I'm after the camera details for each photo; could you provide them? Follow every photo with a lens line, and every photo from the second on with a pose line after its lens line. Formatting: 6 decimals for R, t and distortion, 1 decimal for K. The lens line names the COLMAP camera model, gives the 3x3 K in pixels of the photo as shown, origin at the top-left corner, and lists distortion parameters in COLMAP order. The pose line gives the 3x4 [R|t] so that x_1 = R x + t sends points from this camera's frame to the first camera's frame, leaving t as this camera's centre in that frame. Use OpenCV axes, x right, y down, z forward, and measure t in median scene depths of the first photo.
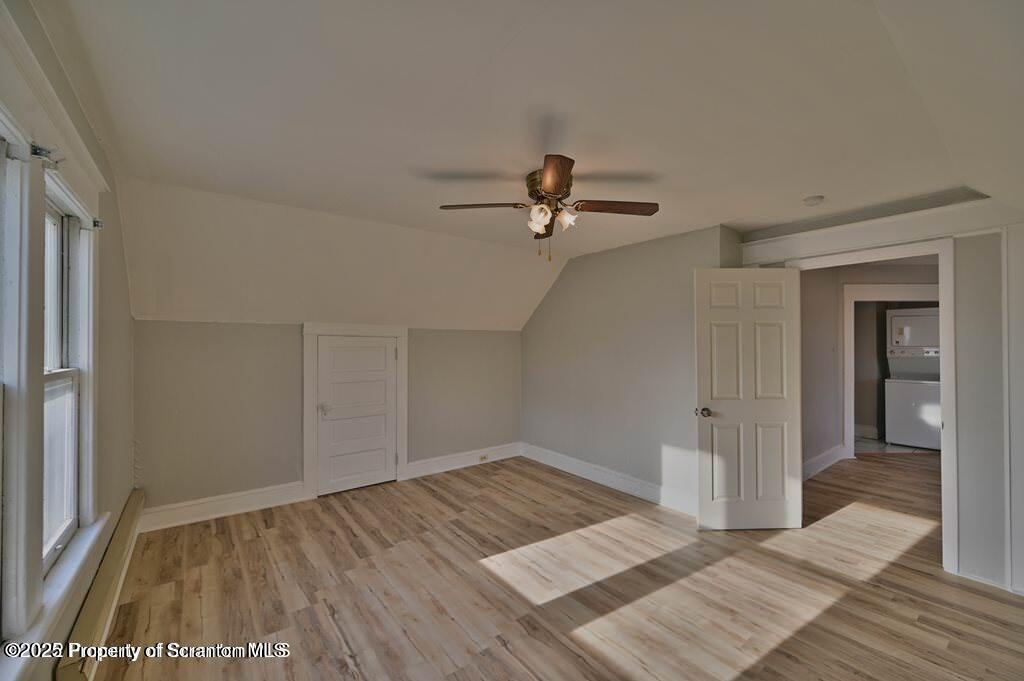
lens RADIAL K [[416.8, 0, 516.6], [0, 416.8, 342.2], [0, 0, 1]] dist [0.000112, 0.000184]
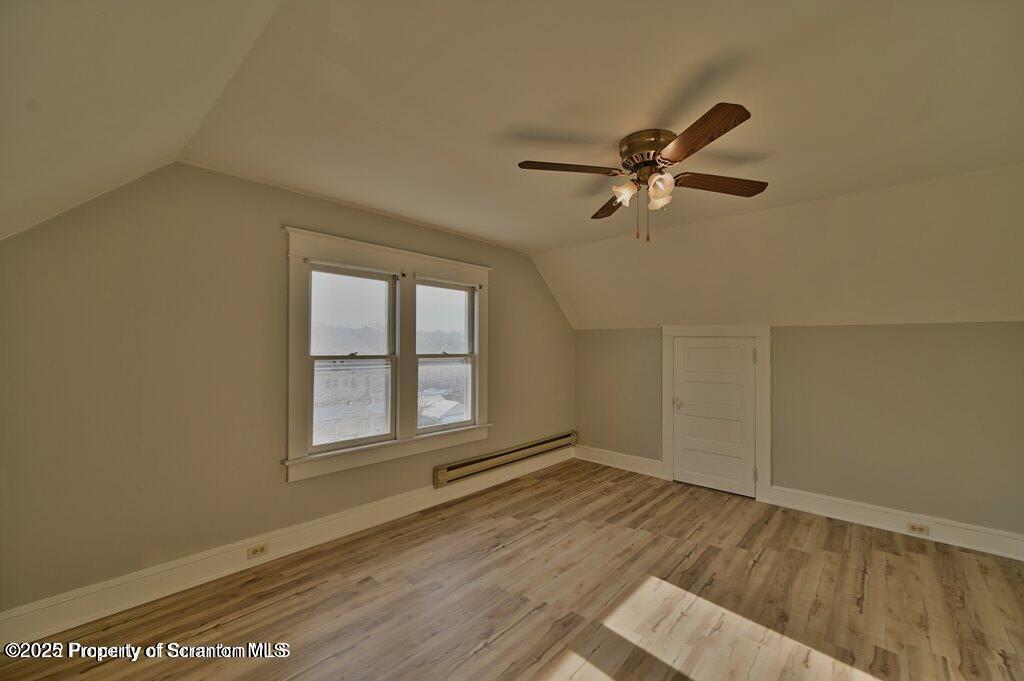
lens RADIAL K [[416.8, 0, 516.6], [0, 416.8, 342.2], [0, 0, 1]] dist [0.000112, 0.000184]
pose [[0.174232, -0.004671, -0.984694, 0.636494], [-0.005371, 0.999969, -0.005694, 0.008573], [0.984690, 0.006281, 0.174202, 0.442751]]
